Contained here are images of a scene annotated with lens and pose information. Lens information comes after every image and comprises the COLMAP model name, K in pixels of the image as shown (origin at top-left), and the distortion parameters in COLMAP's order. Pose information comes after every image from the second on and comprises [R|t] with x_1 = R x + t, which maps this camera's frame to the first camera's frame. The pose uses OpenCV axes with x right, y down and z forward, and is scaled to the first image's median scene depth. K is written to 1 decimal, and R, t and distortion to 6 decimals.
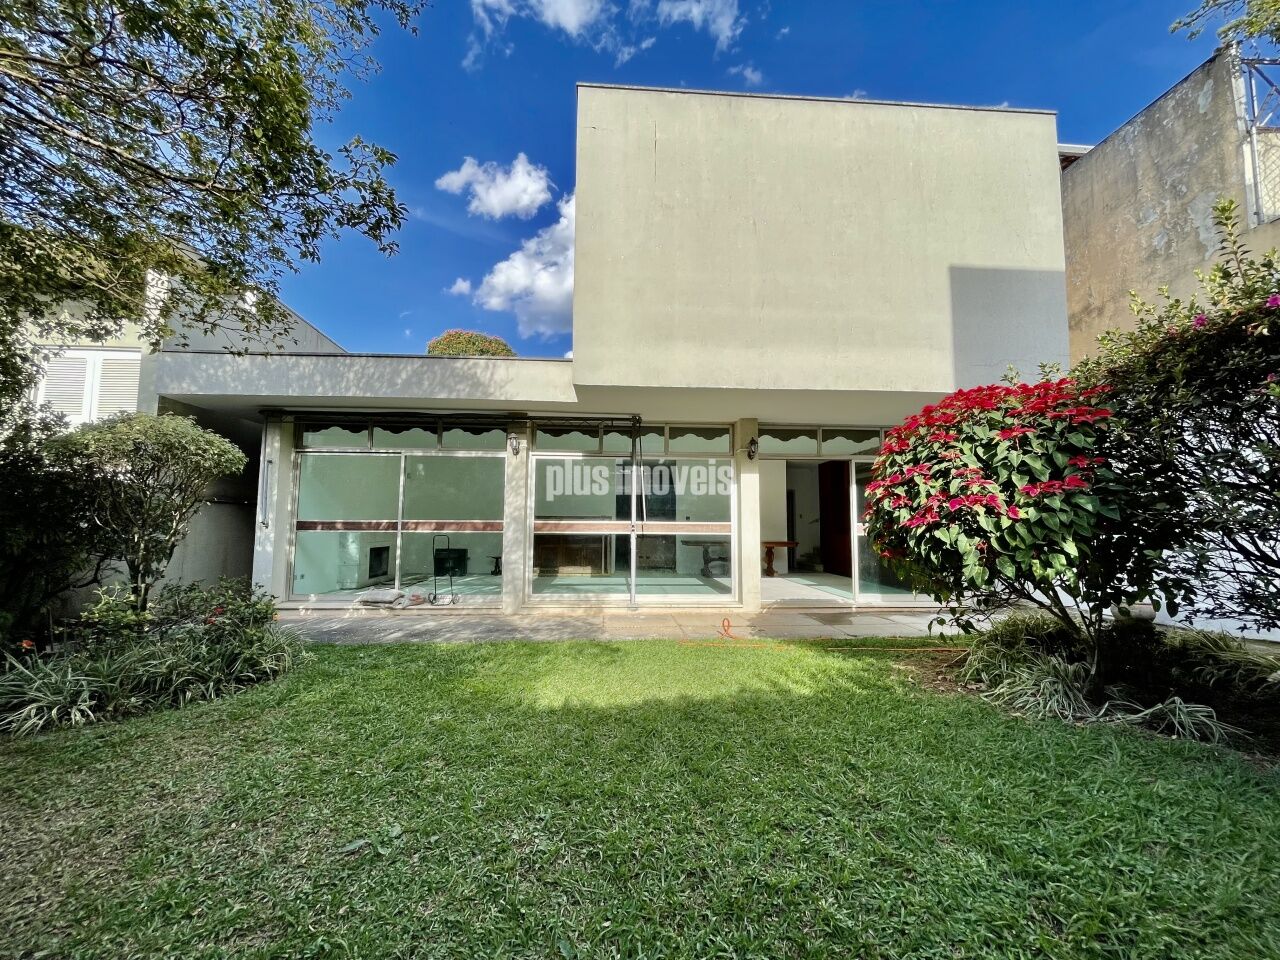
lens RADIAL K [[519.4, 0, 639.9], [0, 519.4, 482.9], [0, 0, 1]] dist [-0.001935, -0.001026]
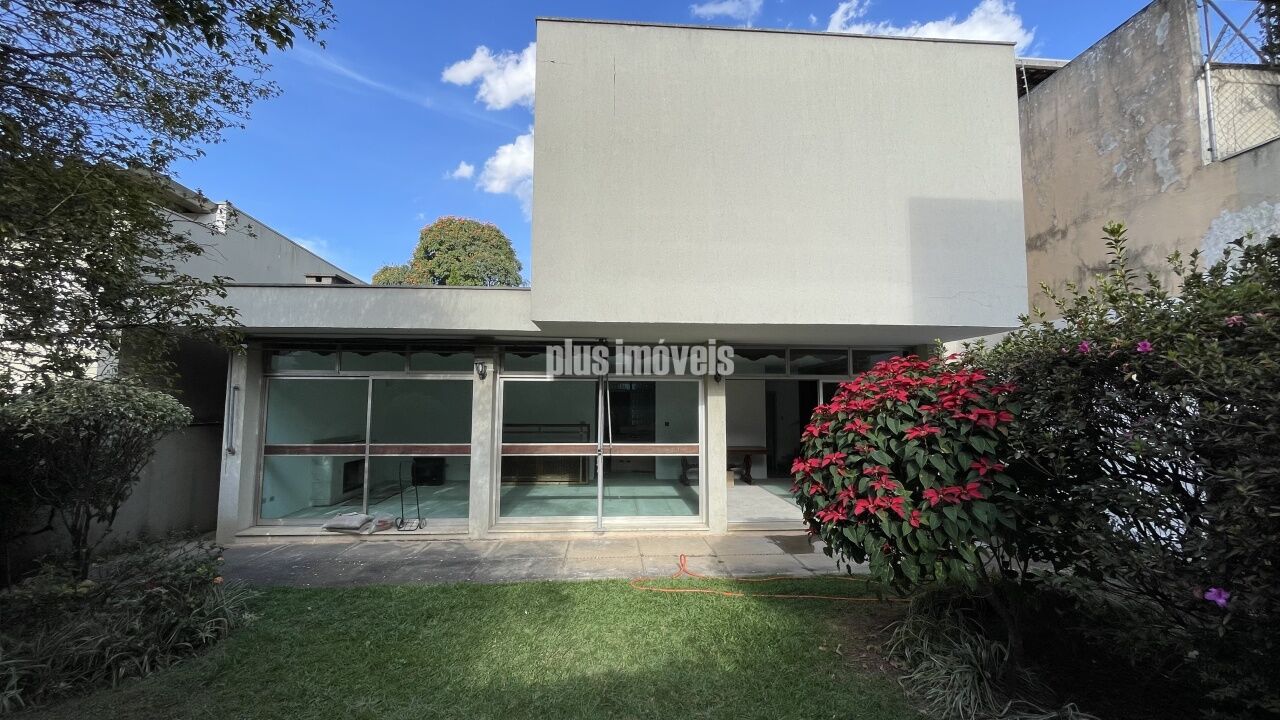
lens RADIAL K [[519.0, 0, 637.8], [0, 519.0, 364.8], [0, 0, 1]] dist [-0.005494, -0.000166]
pose [[0.999997, -0.002309, 0.000283, 0.074578], [0.002309, 0.999994, 0.002575, -0.101544], [-0.000289, -0.002574, 0.999997, -0.003251]]
